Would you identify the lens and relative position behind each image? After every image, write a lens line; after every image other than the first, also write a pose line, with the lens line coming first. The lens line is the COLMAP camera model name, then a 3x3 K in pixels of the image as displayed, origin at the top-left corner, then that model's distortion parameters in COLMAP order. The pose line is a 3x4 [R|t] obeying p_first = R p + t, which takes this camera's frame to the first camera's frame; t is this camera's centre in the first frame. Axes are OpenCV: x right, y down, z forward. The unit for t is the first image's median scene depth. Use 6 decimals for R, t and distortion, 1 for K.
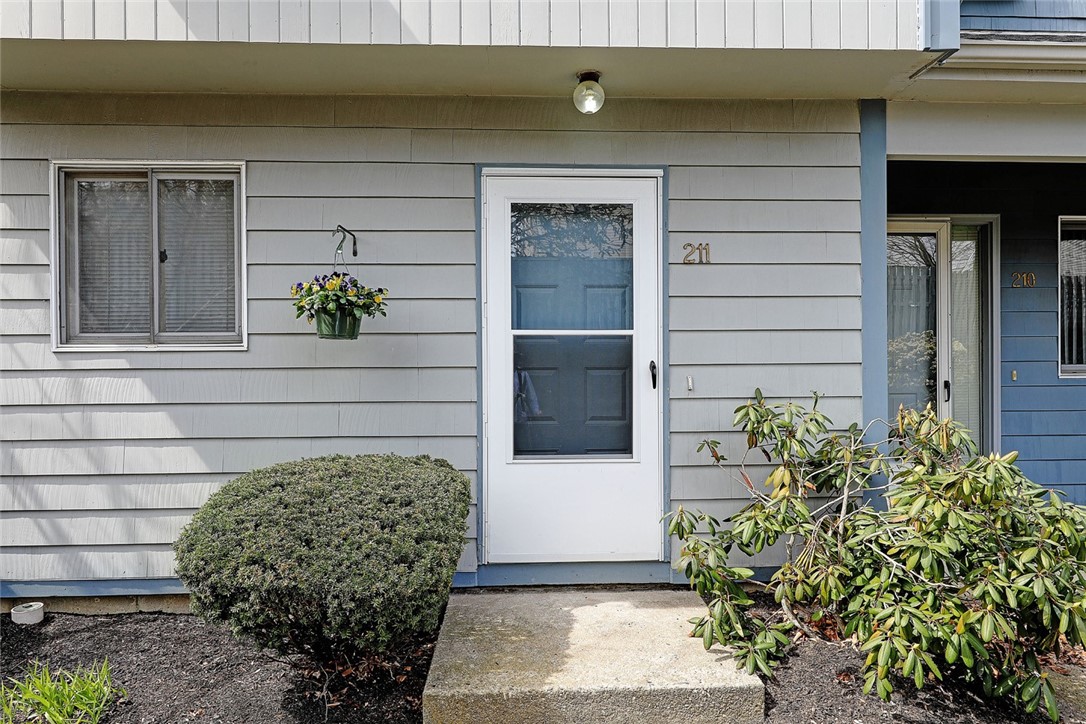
lens RADIAL K [[702.6, 0, 543.7], [0, 702.6, 363.0], [0, 0, 1]] dist [0.001815, -0.000858]
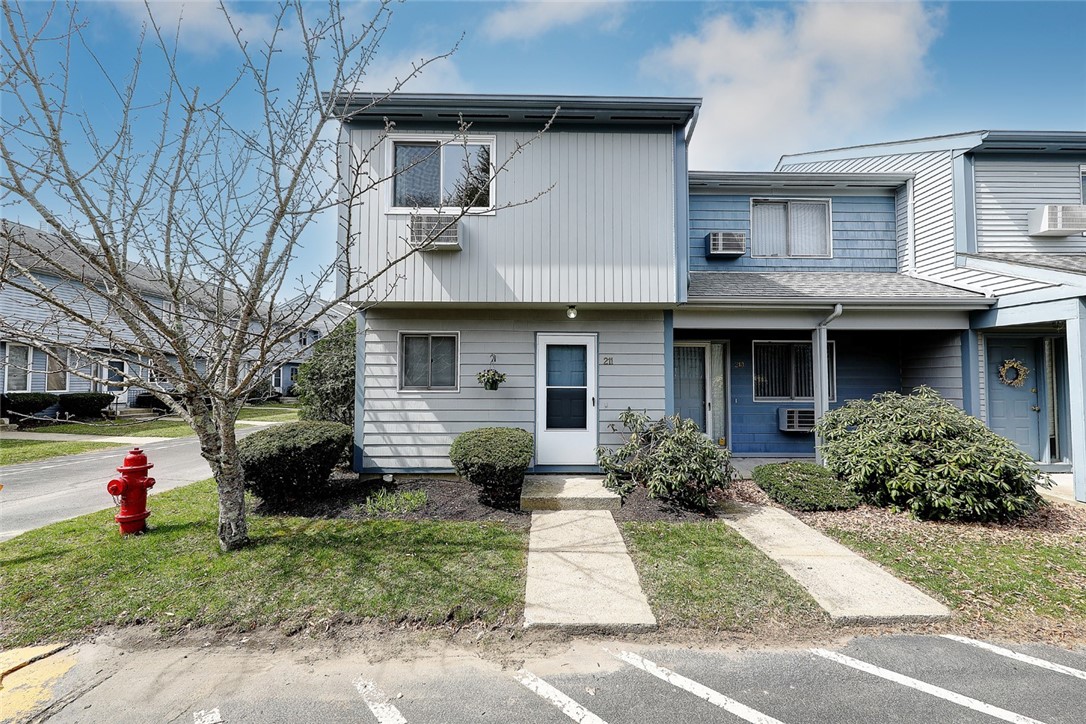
lens RADIAL K [[401.9, 0, 543.9], [0, 401.9, 365.4], [0, 0, 1]] dist [0.003210, -0.000501]
pose [[0.999188, 0.006332, -0.039780, 0.012194], [-0.007529, 0.999522, -0.029993, -0.086842], [0.039571, 0.030268, 0.998758, -0.733950]]
